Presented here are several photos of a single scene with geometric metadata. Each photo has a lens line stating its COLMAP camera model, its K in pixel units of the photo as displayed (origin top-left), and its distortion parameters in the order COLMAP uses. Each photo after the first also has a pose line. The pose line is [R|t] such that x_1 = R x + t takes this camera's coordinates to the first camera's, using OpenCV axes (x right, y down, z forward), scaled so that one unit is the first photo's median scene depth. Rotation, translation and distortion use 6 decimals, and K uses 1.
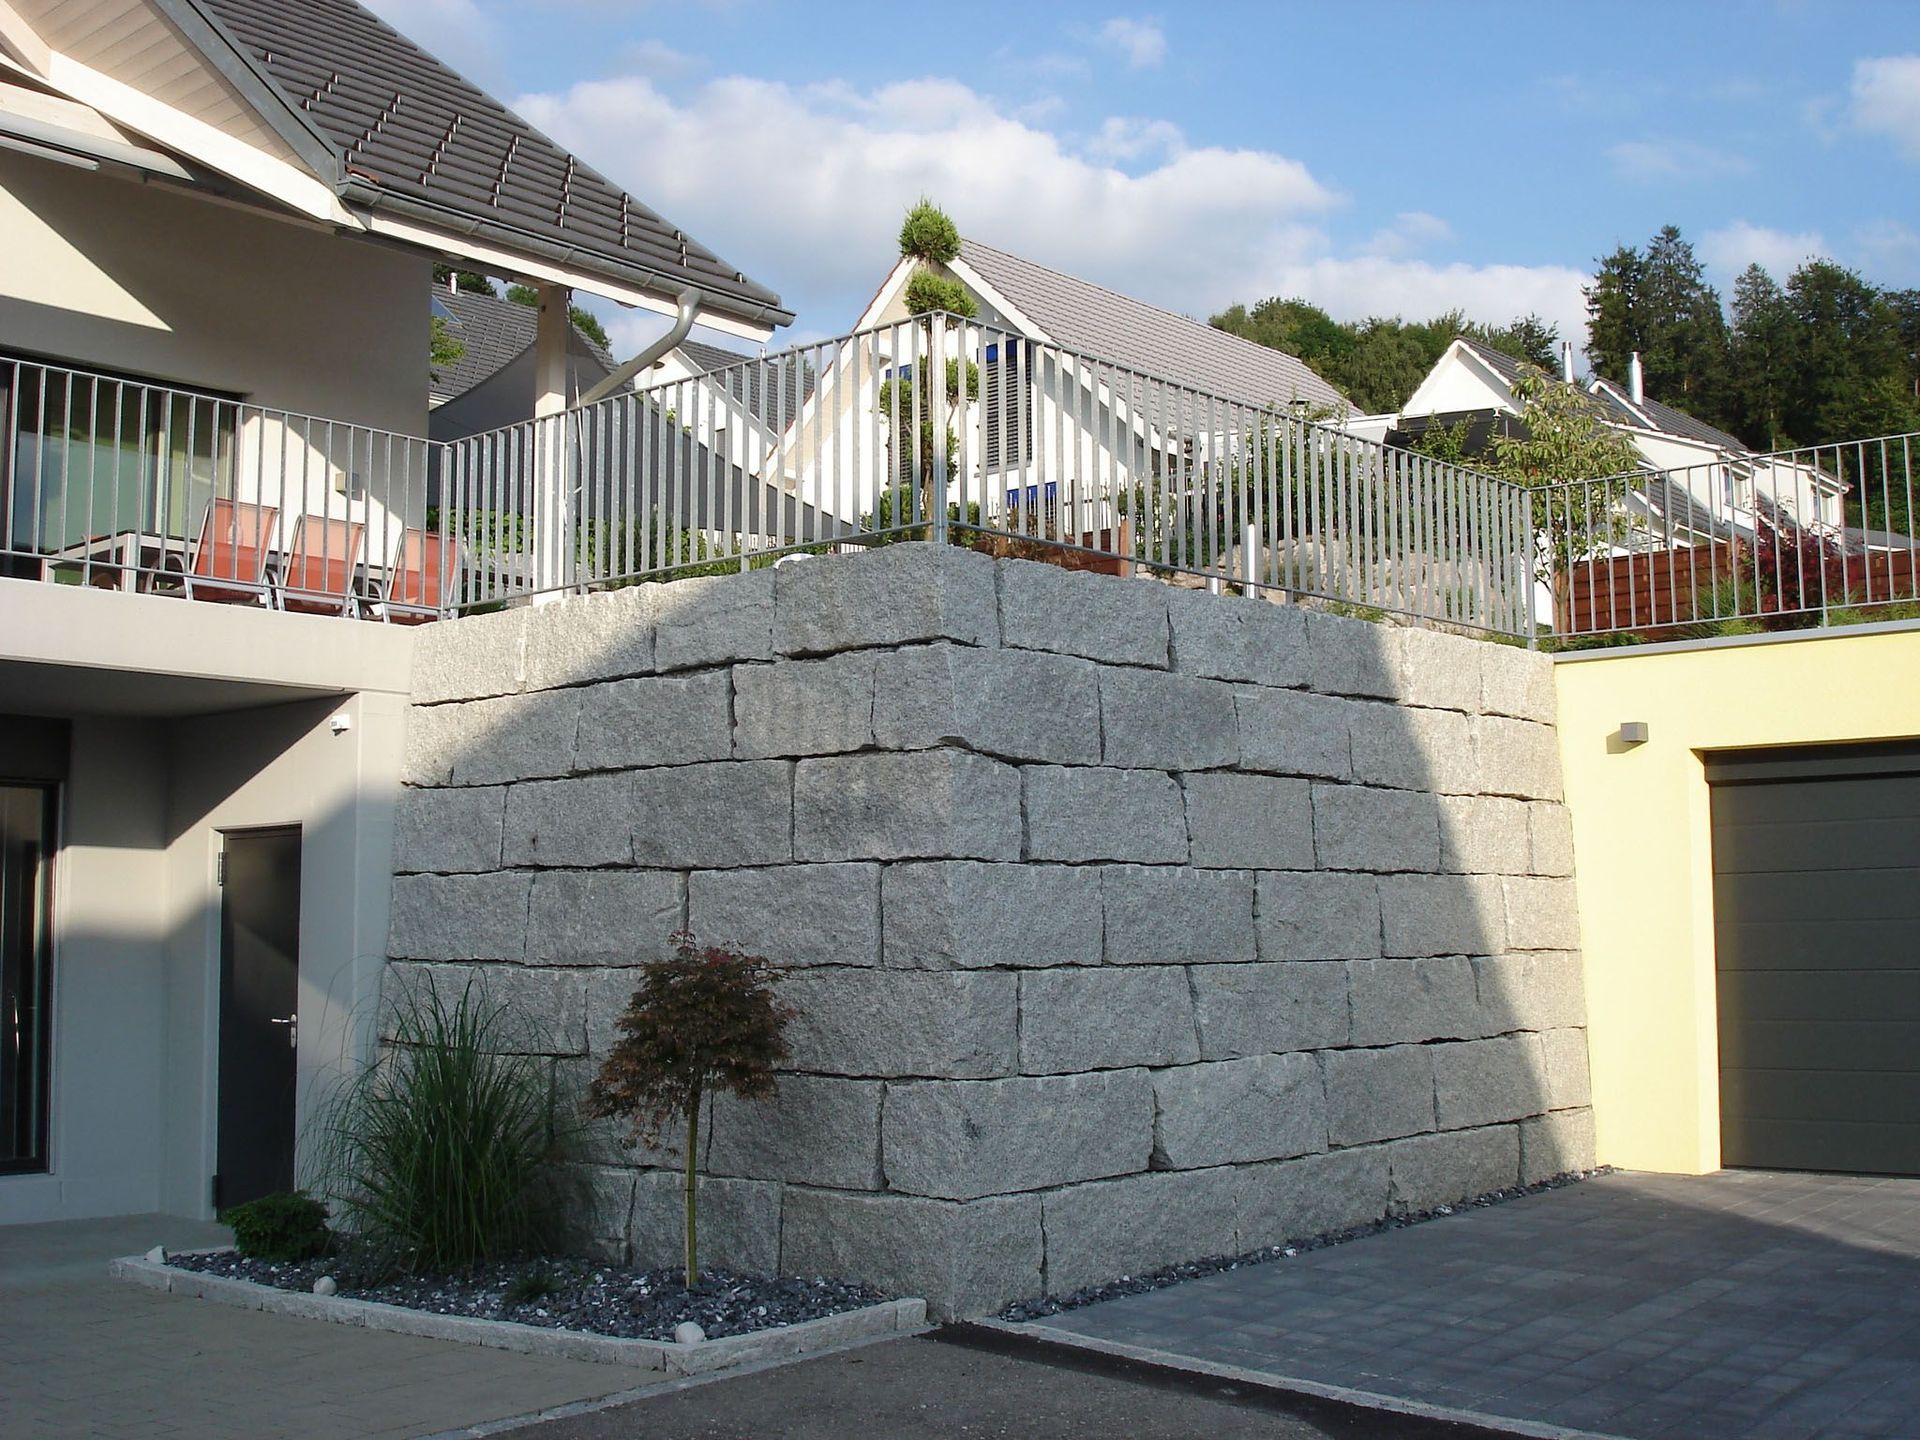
lens RADIAL K [[2122.5, 0, 959.4], [0, 2122.5, 725.3], [0, 0, 1]] dist [-0.109530, 0.000000]
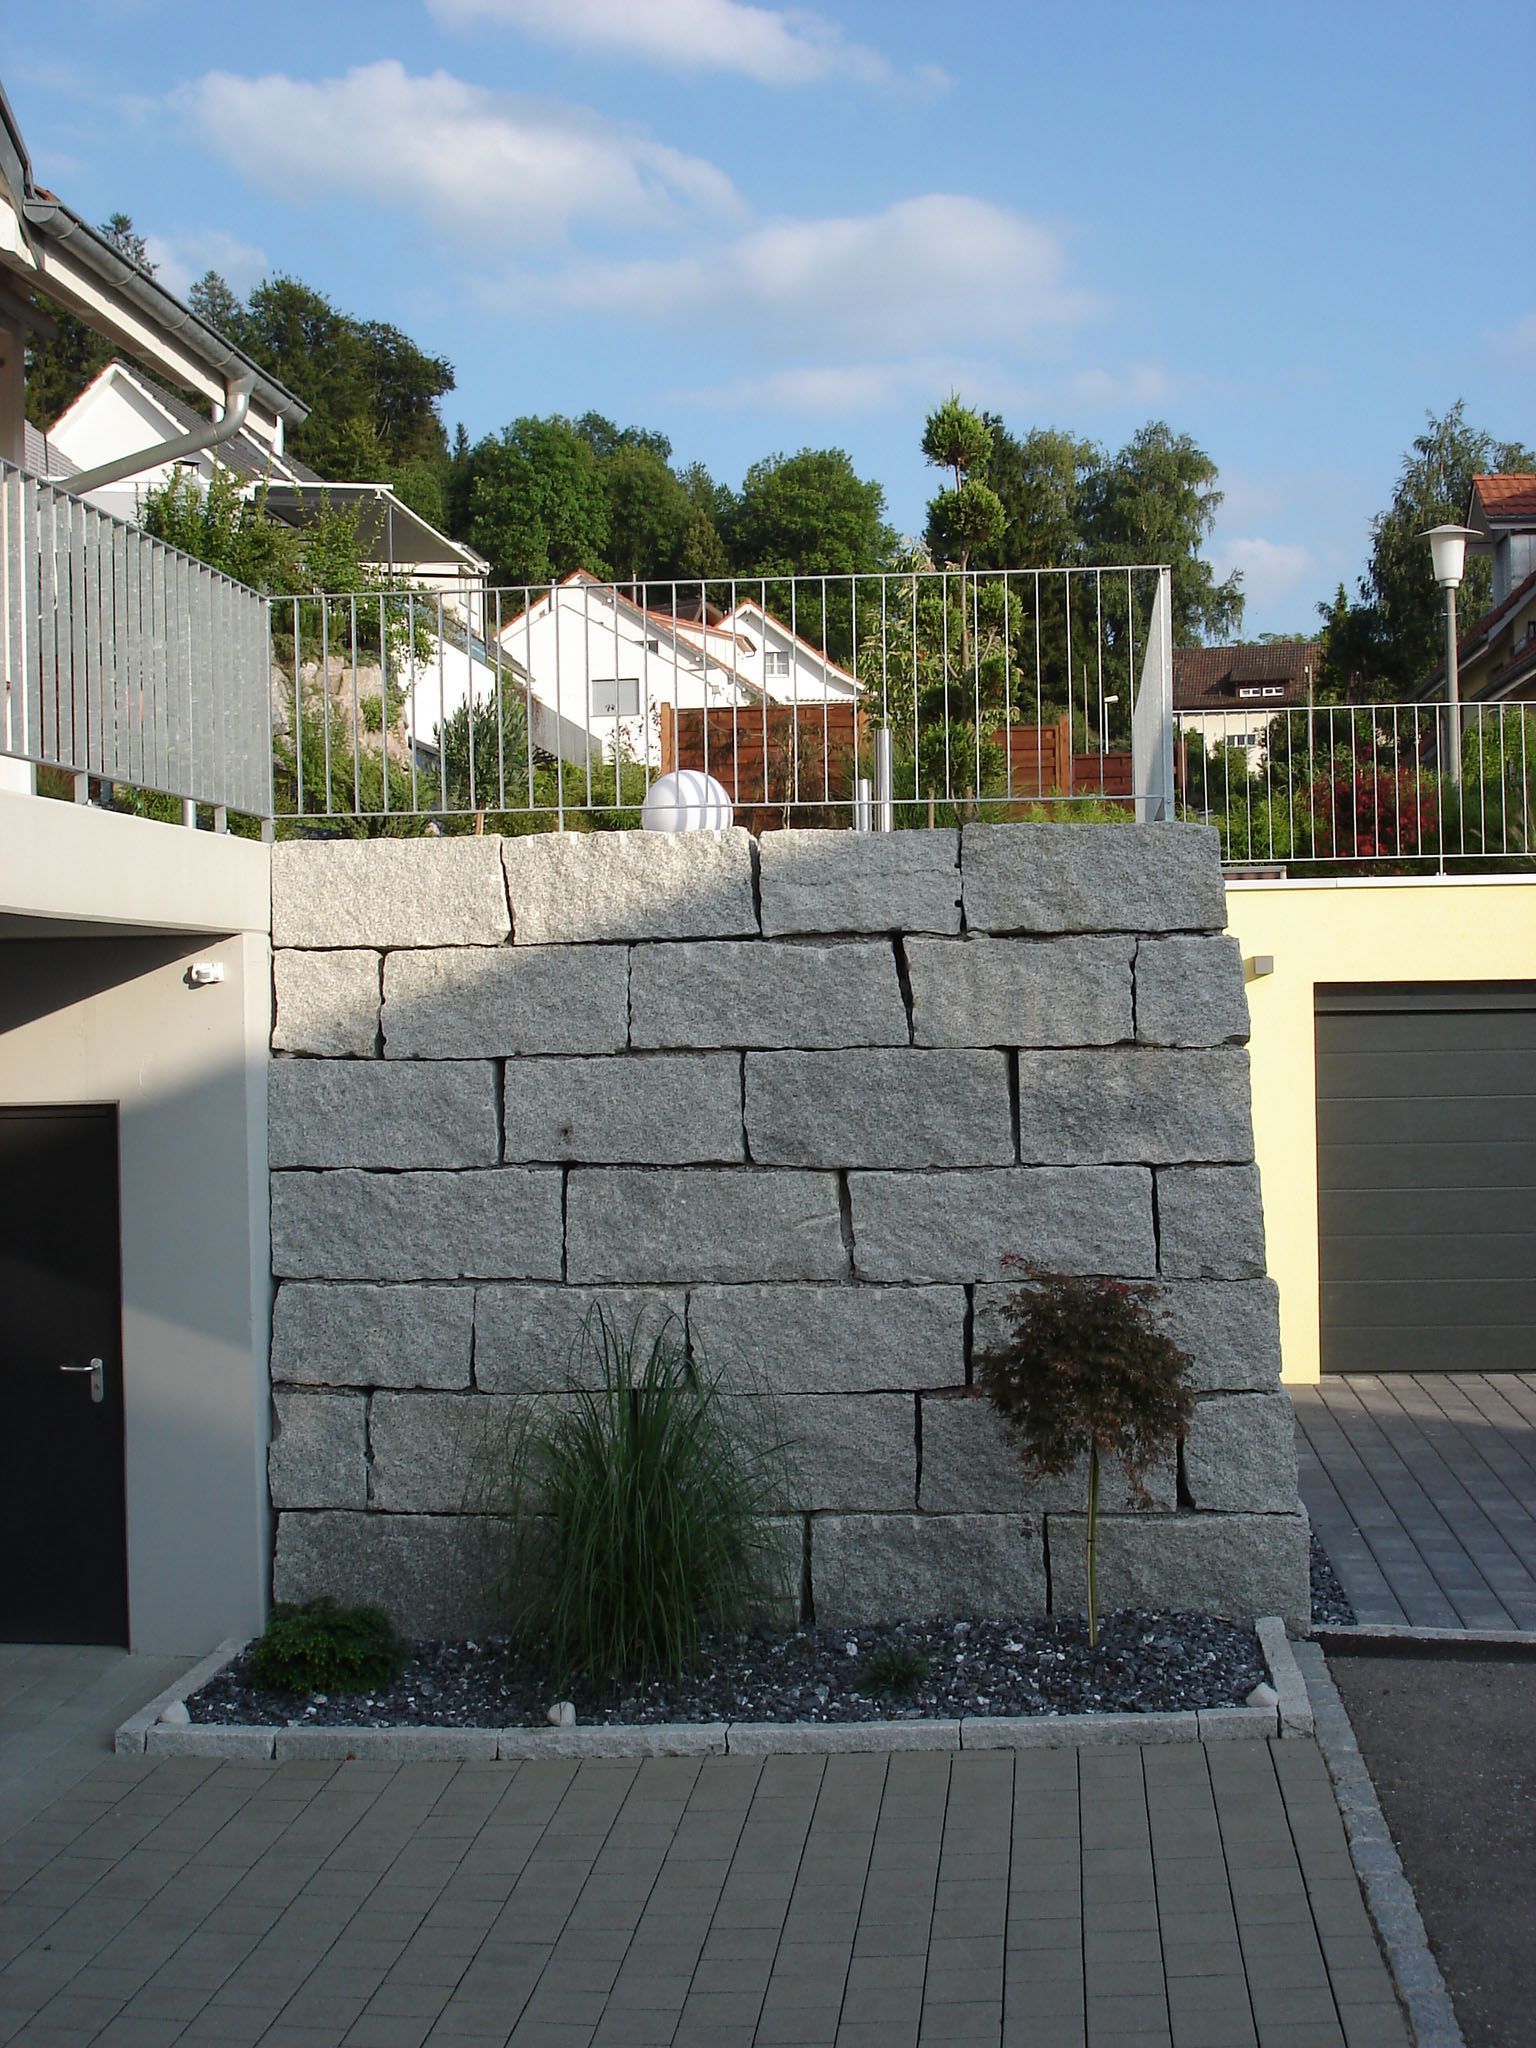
lens RADIAL K [[2448.1, 0, 767.9], [0, 2448.1, 1018.0], [0, 0, 1]] dist [-0.094507, 0.000000]
pose [[0.827369, -0.011165, 0.561548, -0.738218], [-0.041283, 0.995889, 0.080625, -0.076161], [-0.560140, -0.089889, 0.823507, 0.197719]]
